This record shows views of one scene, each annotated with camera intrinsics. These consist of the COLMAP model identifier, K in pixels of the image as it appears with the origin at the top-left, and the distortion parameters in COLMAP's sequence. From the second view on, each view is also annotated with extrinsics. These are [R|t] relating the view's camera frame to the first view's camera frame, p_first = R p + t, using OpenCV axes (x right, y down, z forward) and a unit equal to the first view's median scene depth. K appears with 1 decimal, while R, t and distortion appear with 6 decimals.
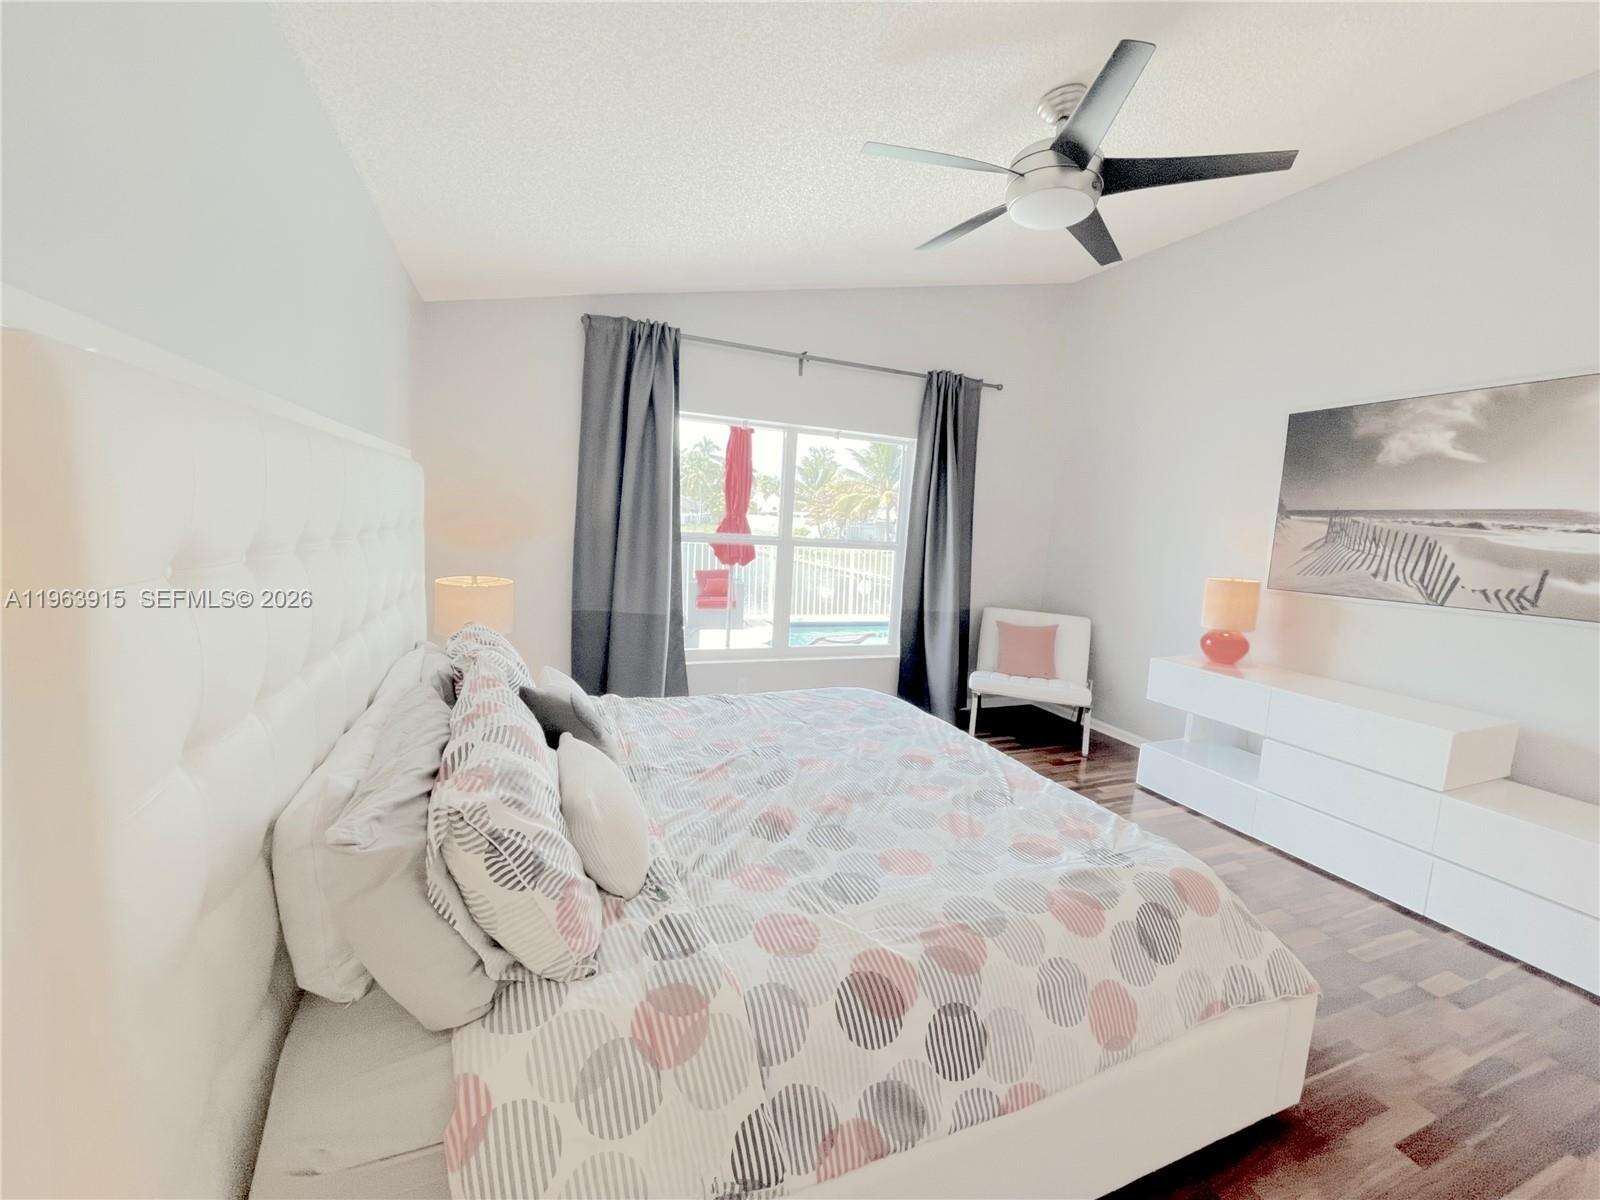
lens RADIAL K [[646.5, 0, 805.5], [0, 646.5, 591.6], [0, 0, 1]] dist [-0.000714, -0.000974]
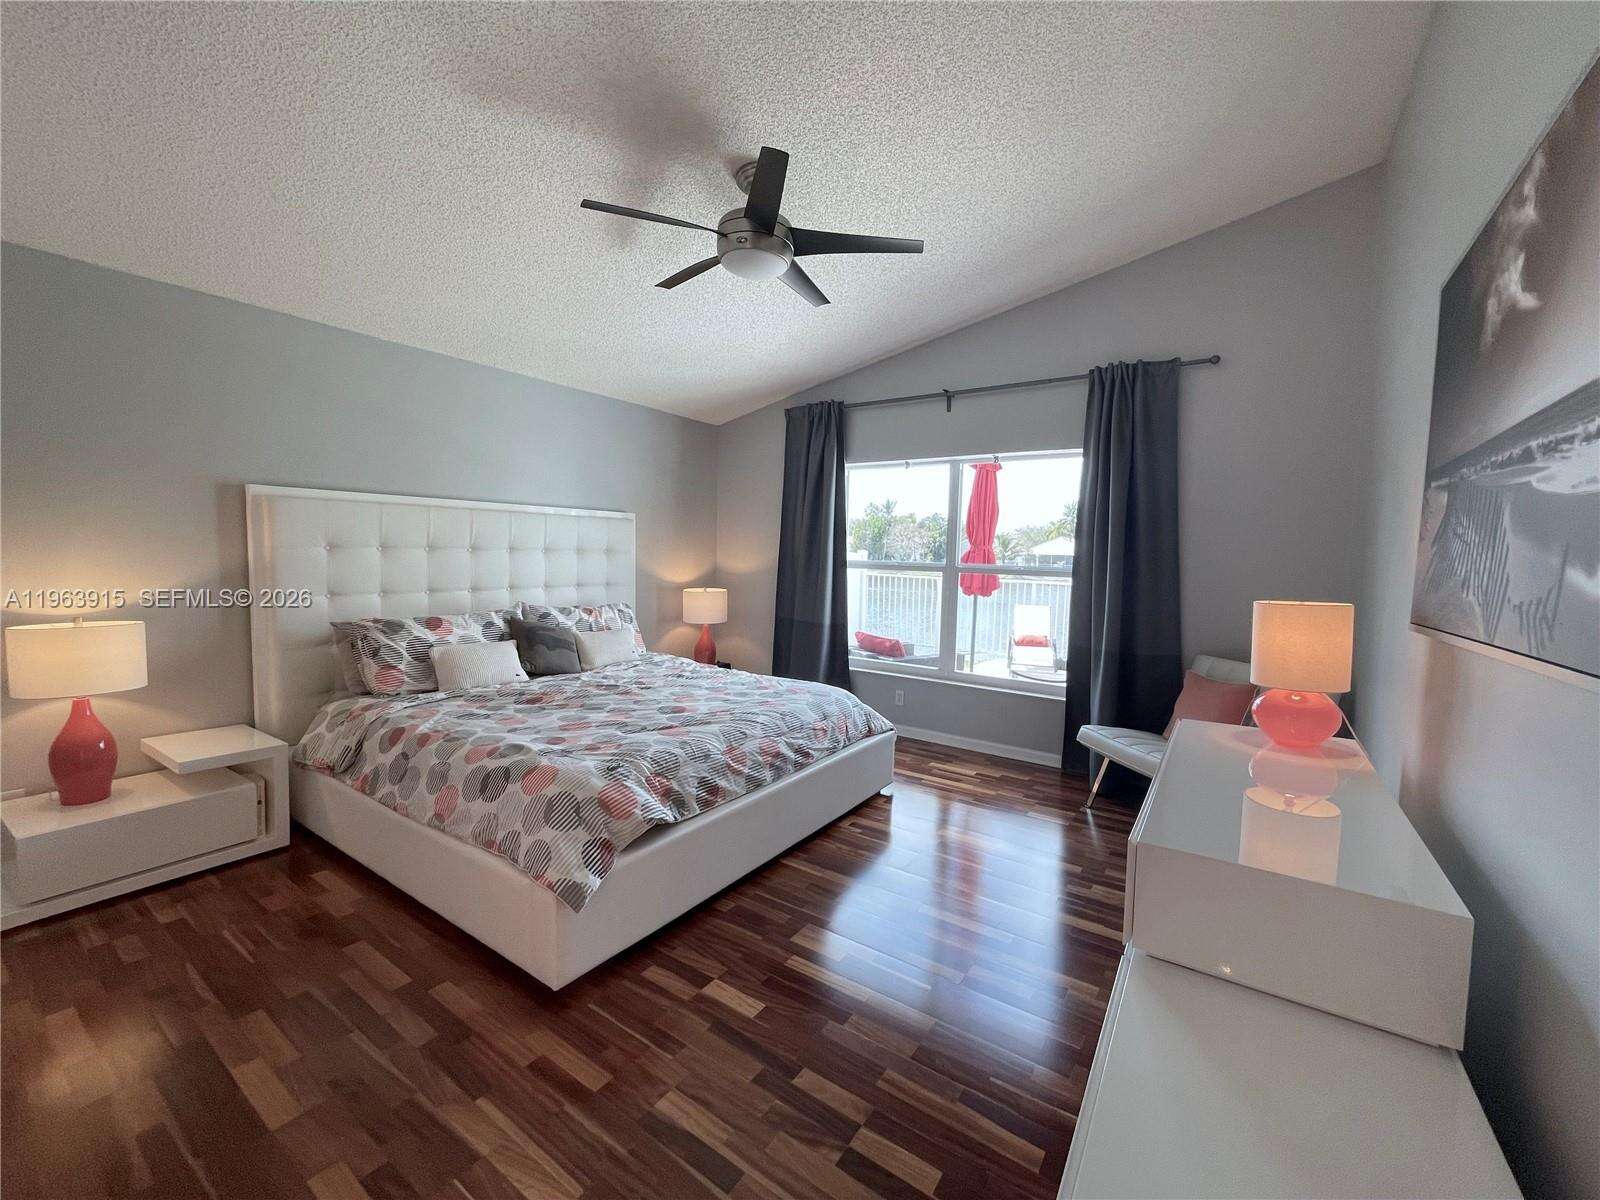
lens RADIAL K [[646.5, 0, 805.5], [0, 646.5, 591.6], [0, 0, 1]] dist [-0.000714, -0.000974]
pose [[0.546609, 0.010056, -0.837327, 0.896323], [-0.086690, 0.995235, -0.044639, 0.033765], [0.832888, 0.096988, 0.544876, 0.297404]]
